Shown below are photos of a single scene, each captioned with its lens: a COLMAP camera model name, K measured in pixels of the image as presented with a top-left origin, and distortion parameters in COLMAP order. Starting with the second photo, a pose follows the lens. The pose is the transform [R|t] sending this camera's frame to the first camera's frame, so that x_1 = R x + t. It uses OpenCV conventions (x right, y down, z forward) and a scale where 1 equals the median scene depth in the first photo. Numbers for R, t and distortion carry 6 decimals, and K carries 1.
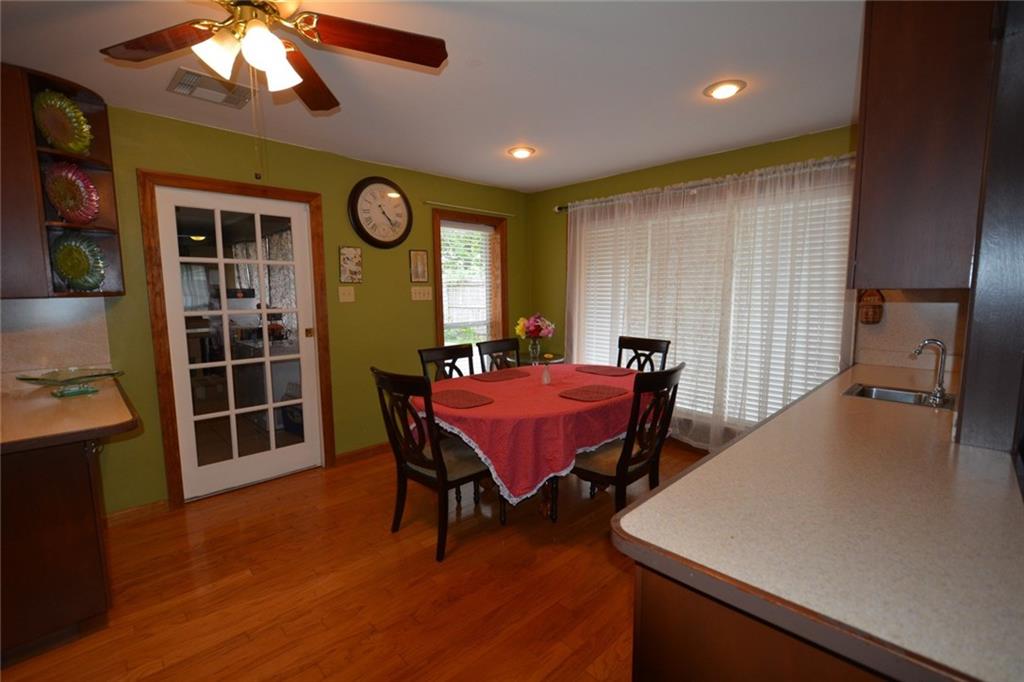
lens RADIAL K [[446.3, 0, 519.3], [0, 446.3, 343.4], [0, 0, 1]] dist [0.004075, -0.005794]
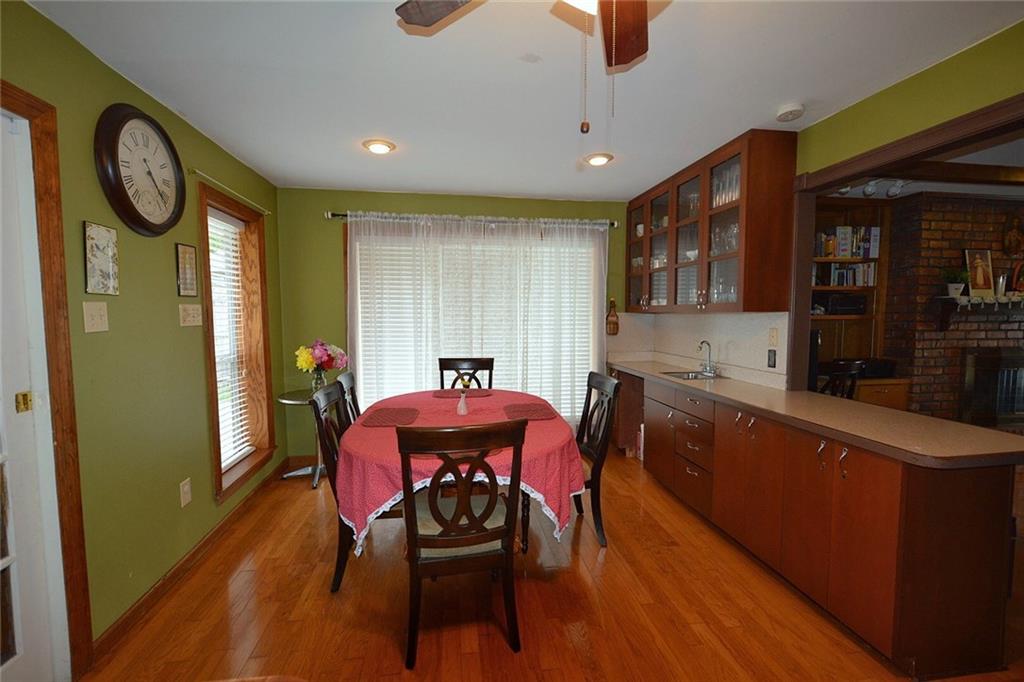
lens RADIAL K [[446.3, 0, 517.5], [0, 446.3, 335.9], [0, 0, 1]] dist [0.004075, -0.005794]
pose [[0.574877, -0.039281, 0.817296, -0.507448], [0.091983, 0.995618, -0.016848, -0.035171], [-0.813053, 0.084863, 0.575971, 0.313508]]
